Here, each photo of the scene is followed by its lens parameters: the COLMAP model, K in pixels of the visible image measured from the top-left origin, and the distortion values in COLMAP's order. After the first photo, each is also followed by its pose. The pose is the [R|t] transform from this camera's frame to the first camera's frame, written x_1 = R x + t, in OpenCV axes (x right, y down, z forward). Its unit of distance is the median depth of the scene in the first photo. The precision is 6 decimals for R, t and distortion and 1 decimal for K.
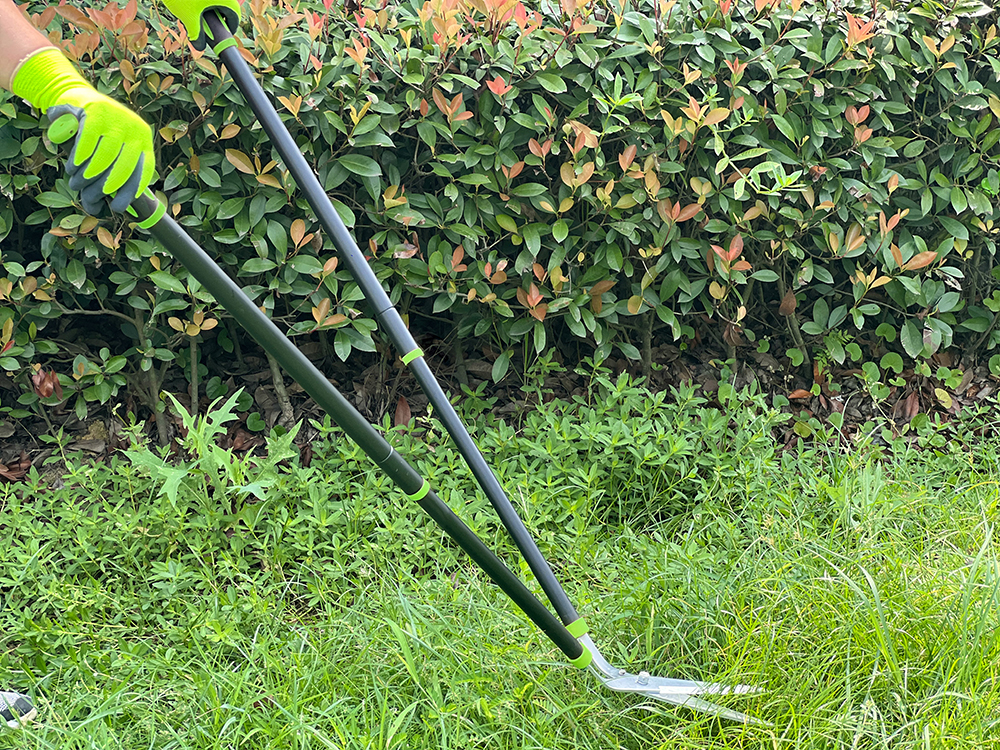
lens RADIAL K [[2216.9, 0, 500.0], [0, 2216.9, 375.0], [0, 0, 1]] dist [-0.362819, 7.774694]
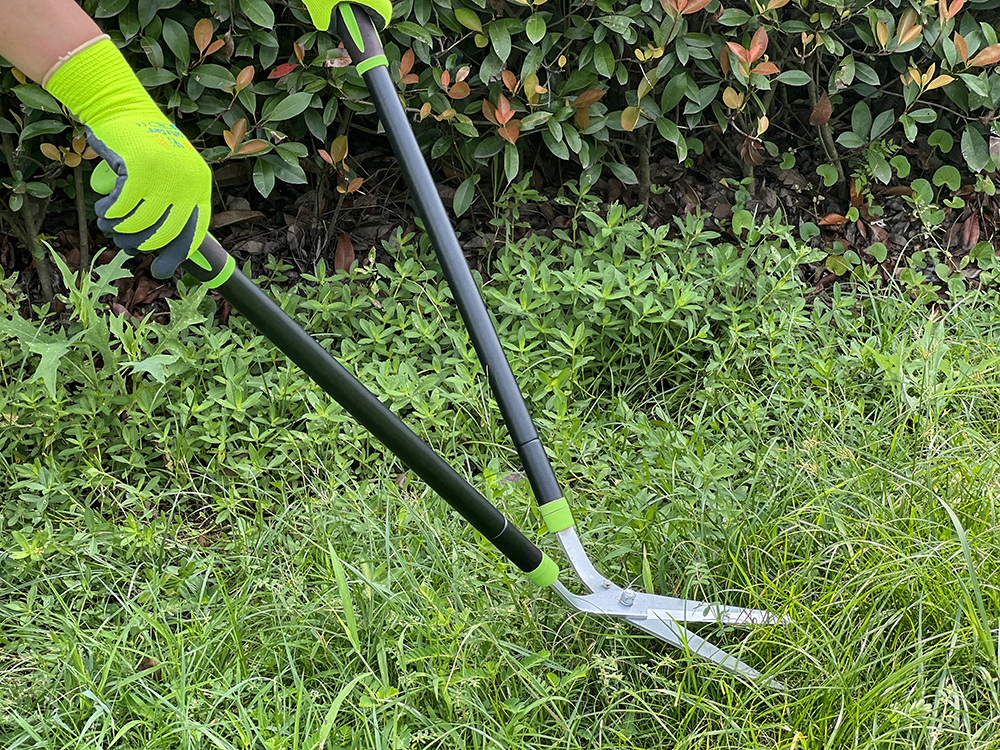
lens RADIAL K [[2280.6, 0, 464.8], [0, 2280.6, 372.2], [0, 0, 1]] dist [-0.029888, 2.587282]
pose [[0.999908, -0.009336, -0.009882, 0.008494], [0.010329, 0.994336, 0.105782, -0.028700], [0.008839, -0.105874, 0.994340, 0.169831]]
